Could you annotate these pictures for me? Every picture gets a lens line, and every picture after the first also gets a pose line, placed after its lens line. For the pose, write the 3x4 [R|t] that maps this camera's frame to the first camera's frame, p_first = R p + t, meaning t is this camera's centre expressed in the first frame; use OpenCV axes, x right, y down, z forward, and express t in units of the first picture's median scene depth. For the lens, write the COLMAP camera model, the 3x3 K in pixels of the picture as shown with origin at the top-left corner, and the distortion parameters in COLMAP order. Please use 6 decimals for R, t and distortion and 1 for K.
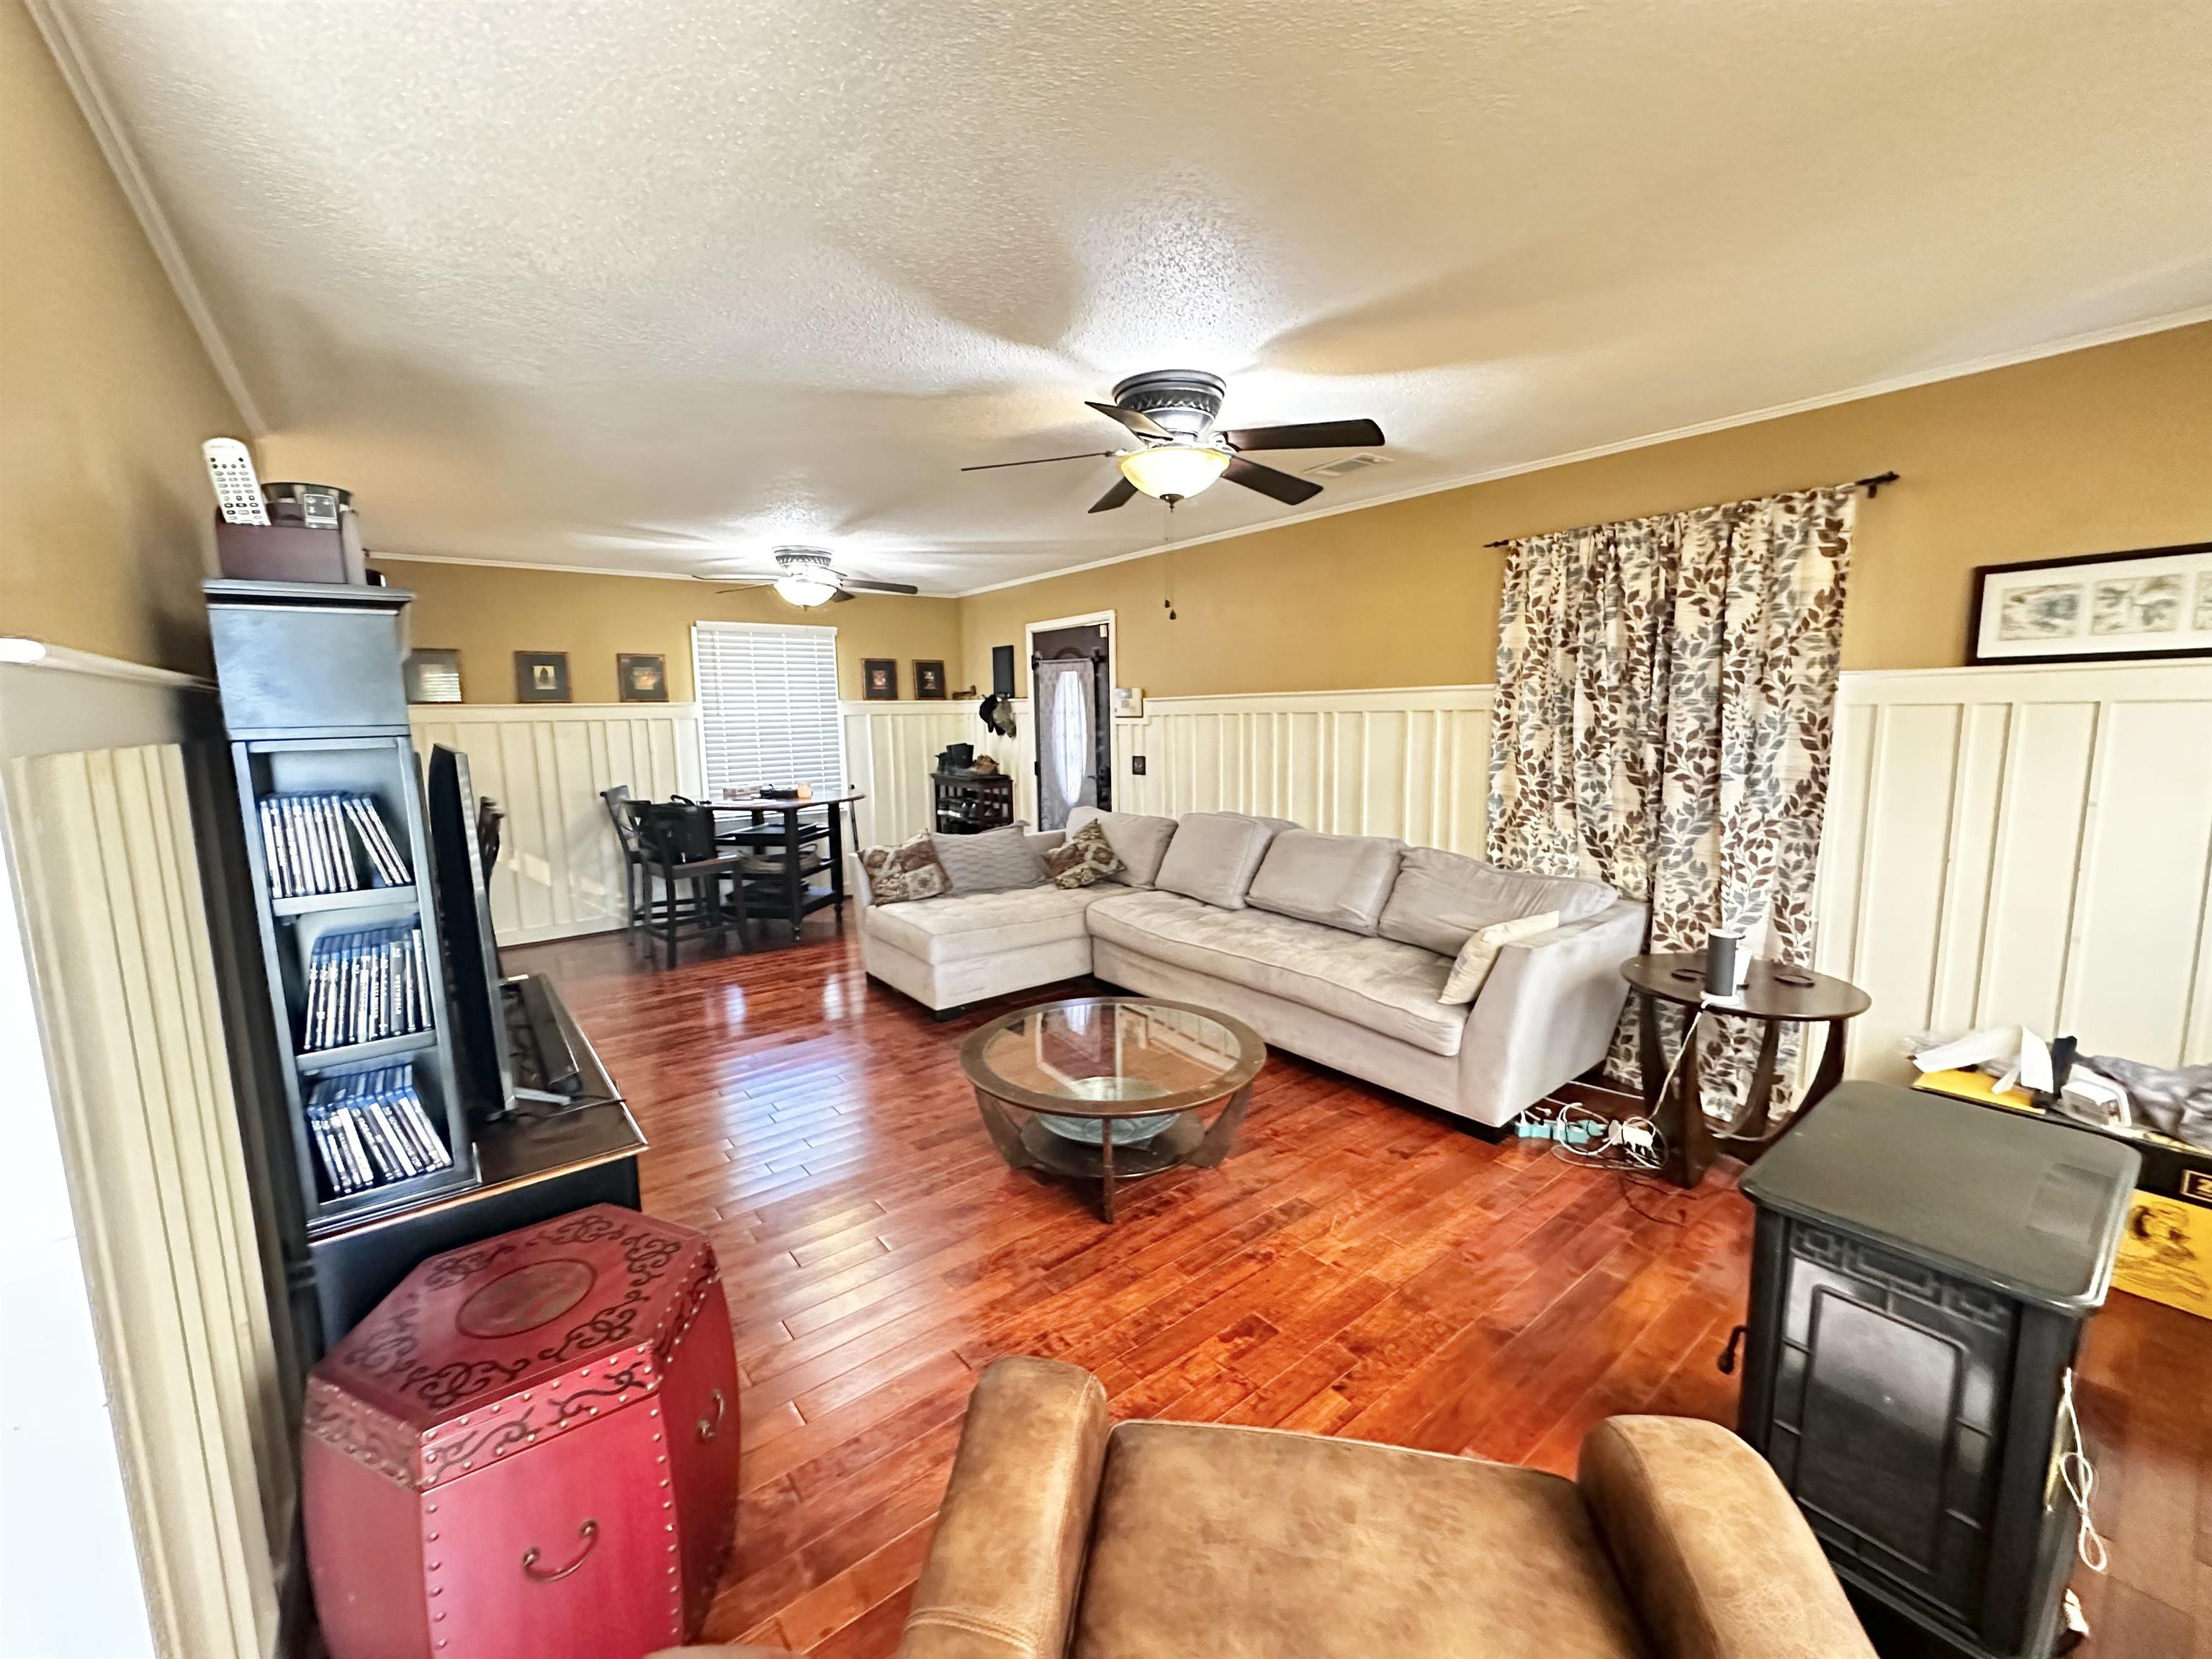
lens RADIAL K [[878.1, 0, 1103.4], [0, 878.1, 822.6], [0, 0, 1]] dist [-0.003418, -0.000133]
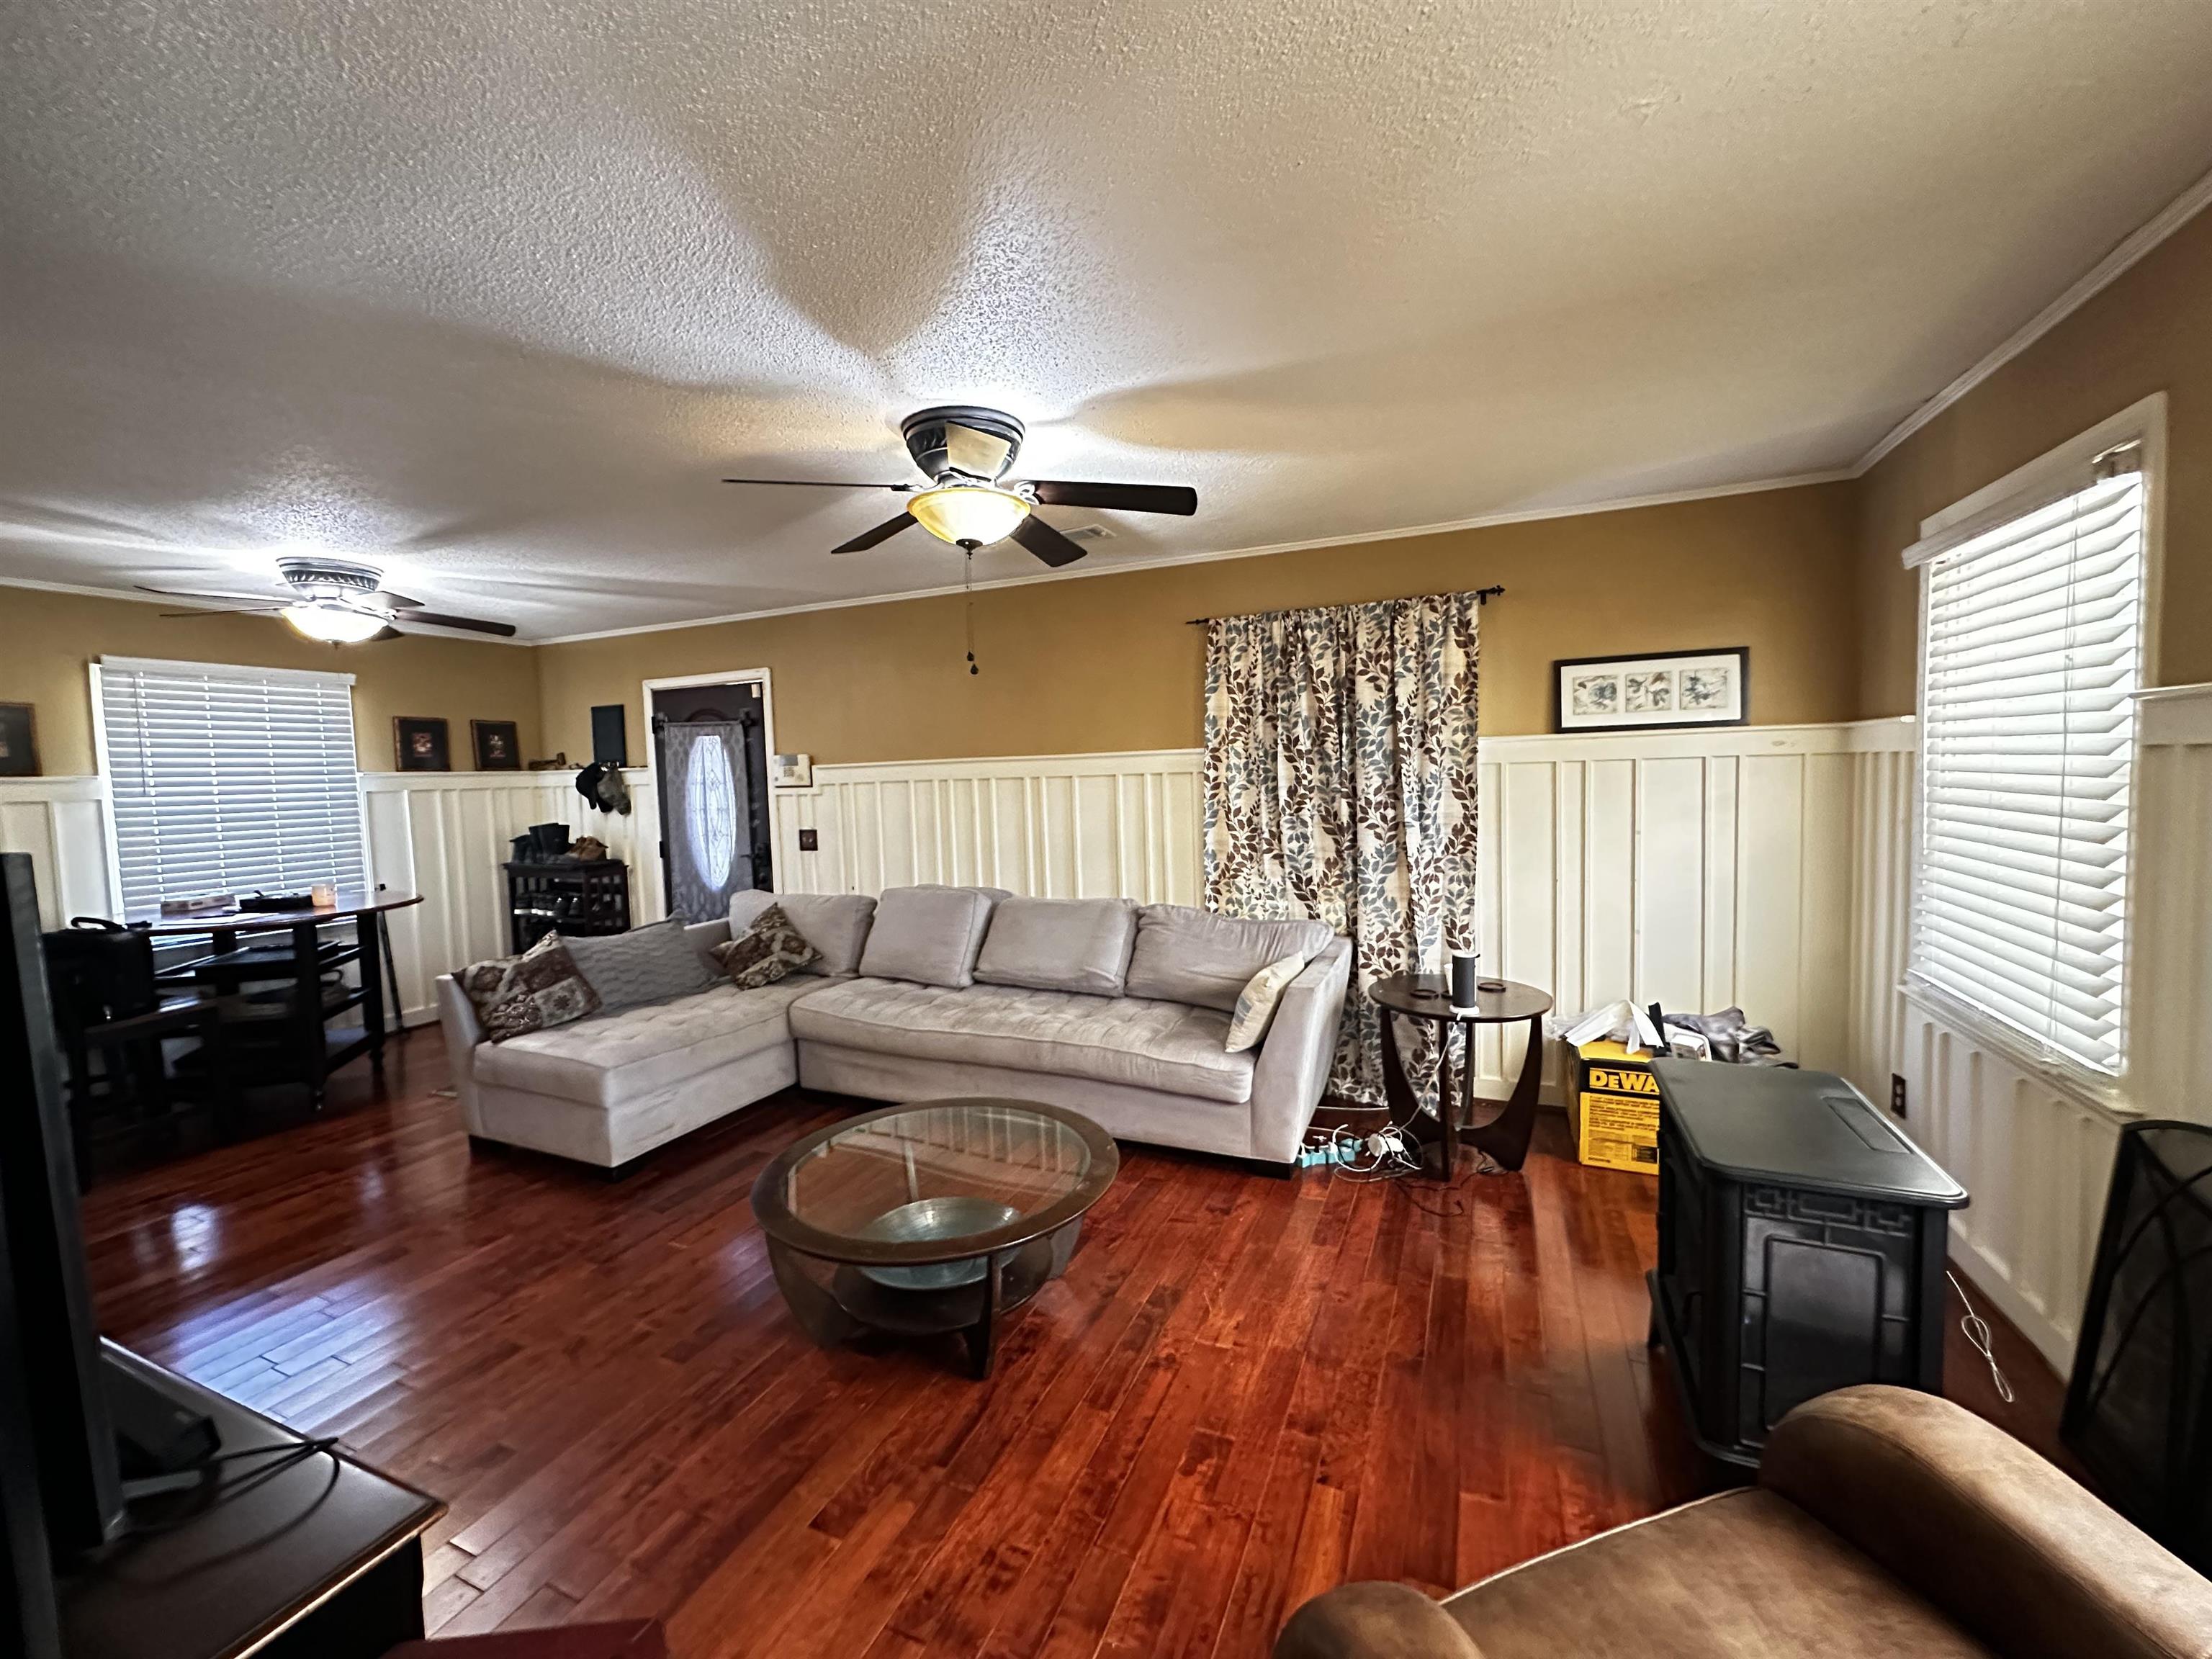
lens RADIAL K [[878.1, 0, 1099.7], [0, 878.1, 824.5], [0, 0, 1]] dist [-0.003418, -0.000133]
pose [[0.882249, -0.036486, 0.469366, -0.189136], [0.073380, 0.995464, -0.060547, -0.008319], [-0.465028, 0.087860, 0.880925, 0.116777]]
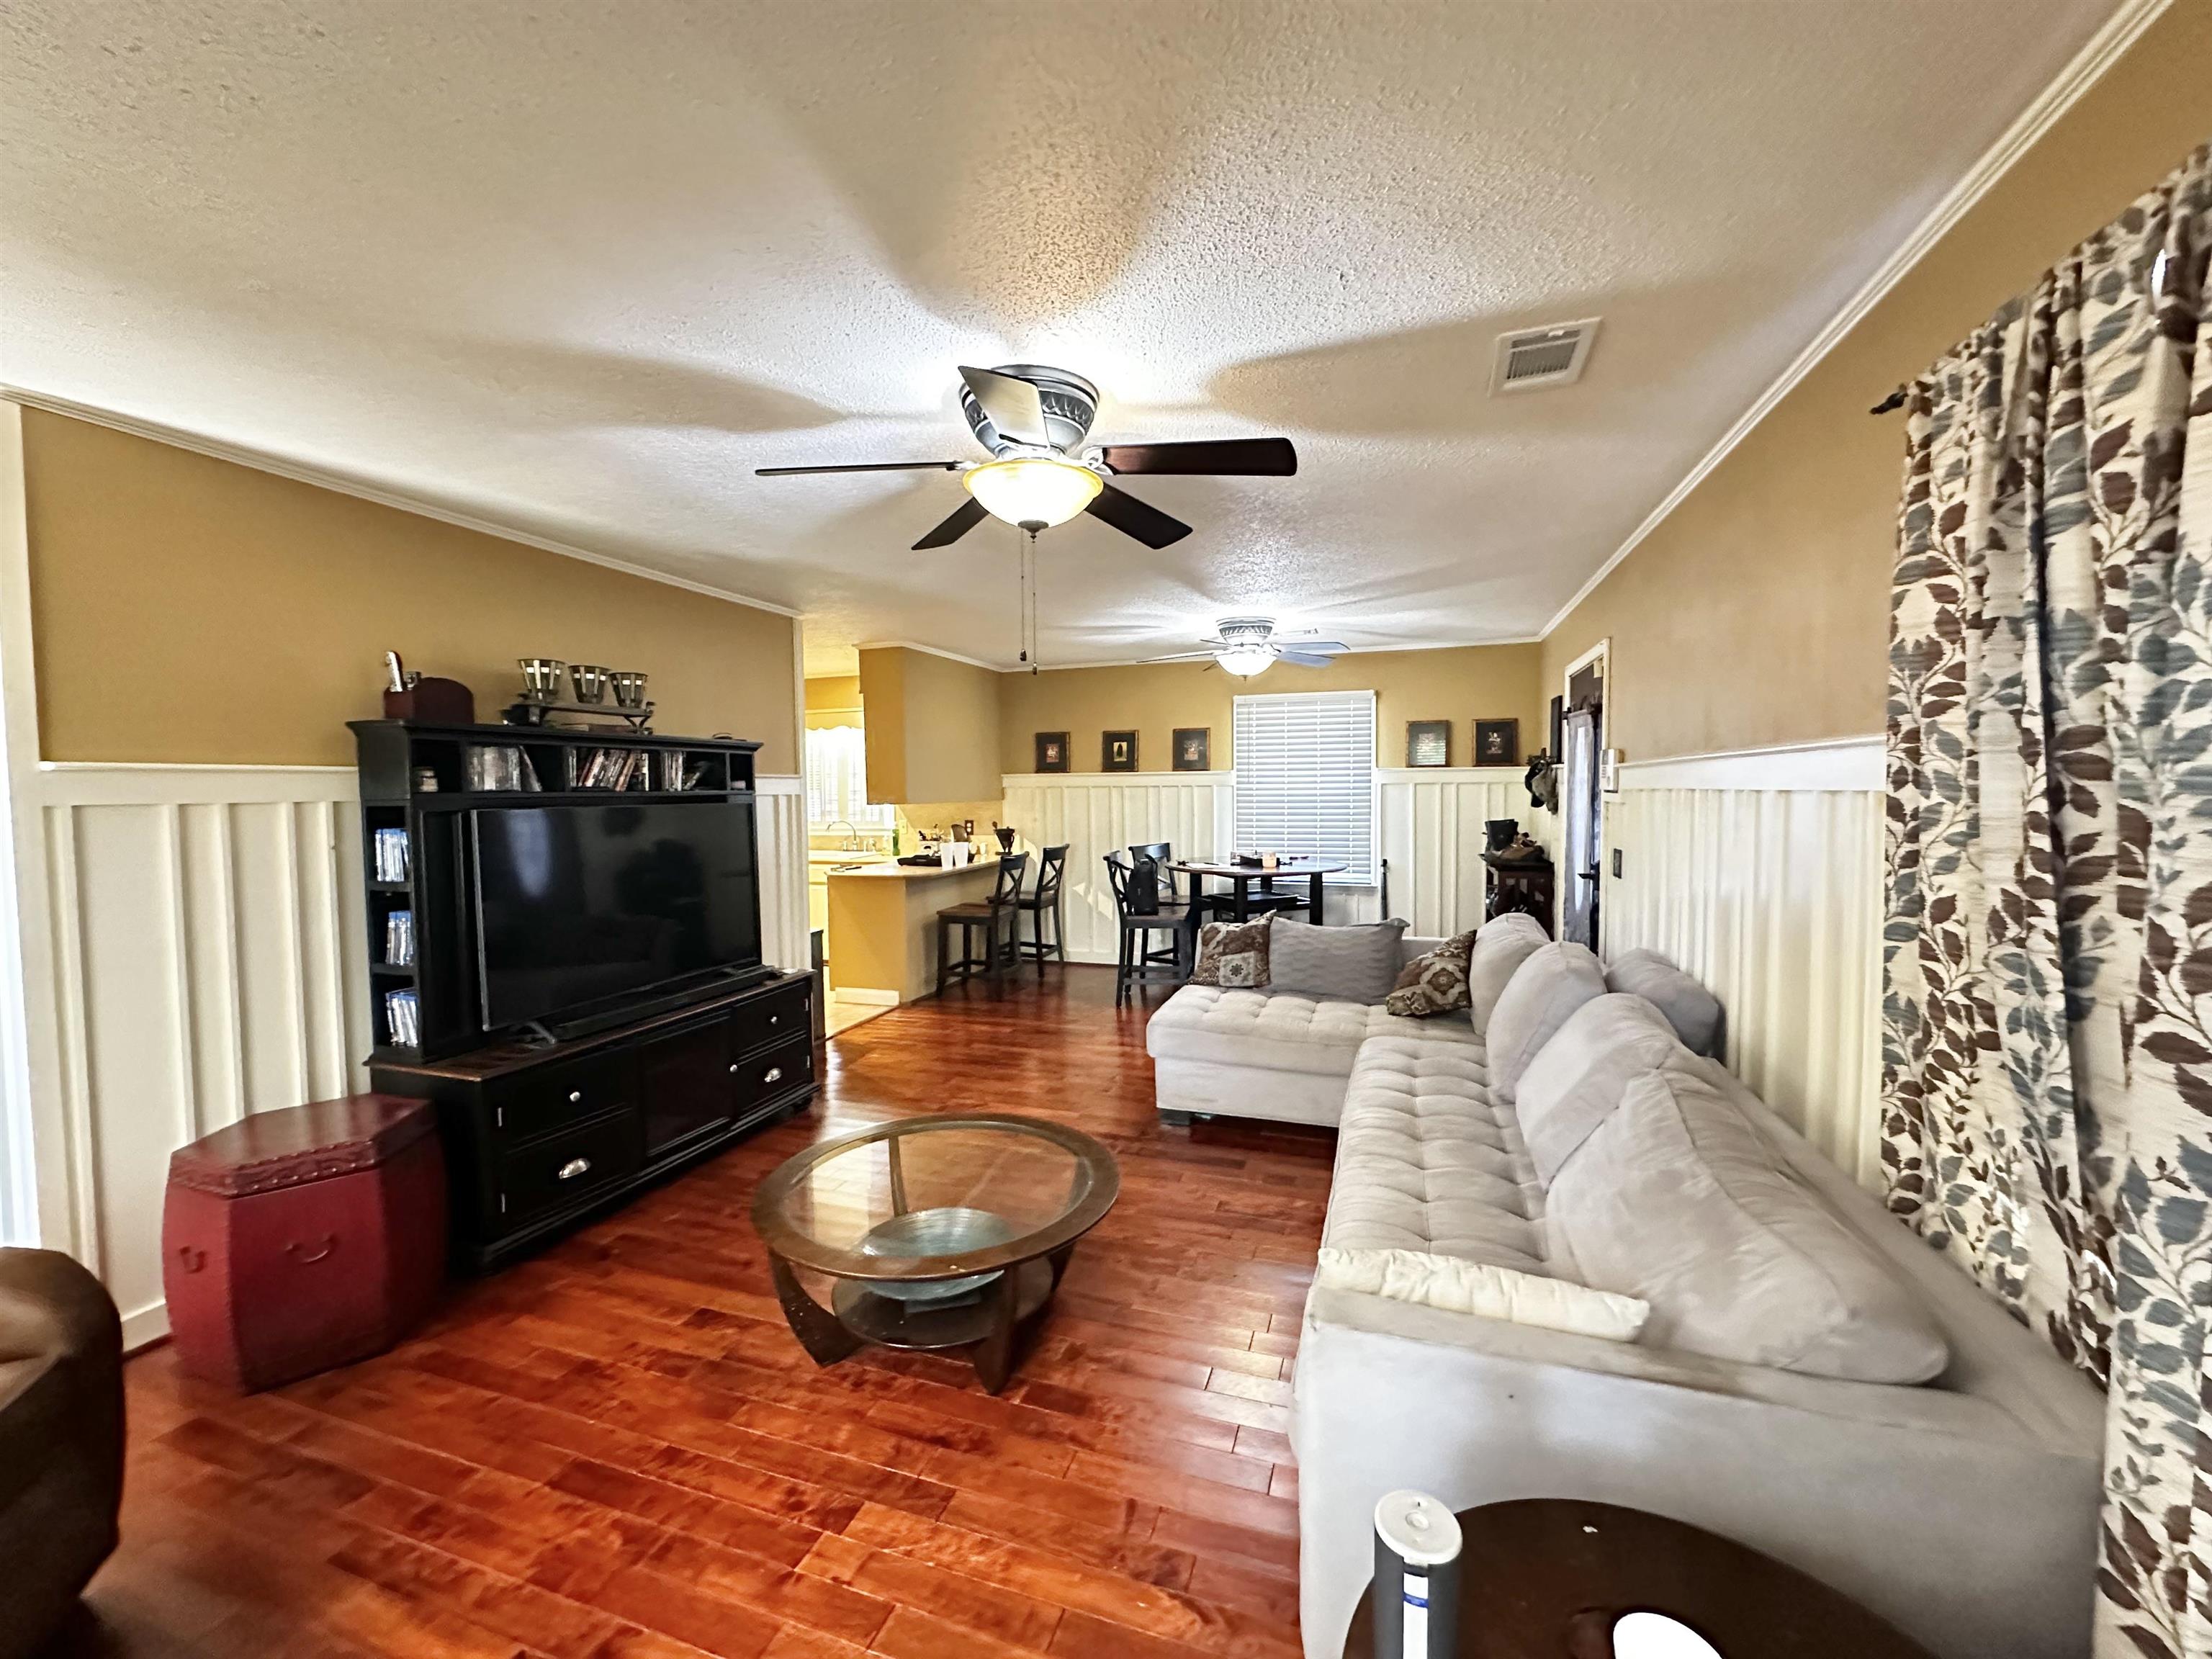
lens RADIAL K [[878.1, 0, 1107.8], [0, 878.1, 826.1], [0, 0, 1]] dist [-0.003418, -0.000133]
pose [[0.554133, 0.049730, -0.830941, 0.615425], [-0.105090, 0.994407, -0.010569, -0.073569], [0.825768, 0.093180, 0.556260, 0.490211]]
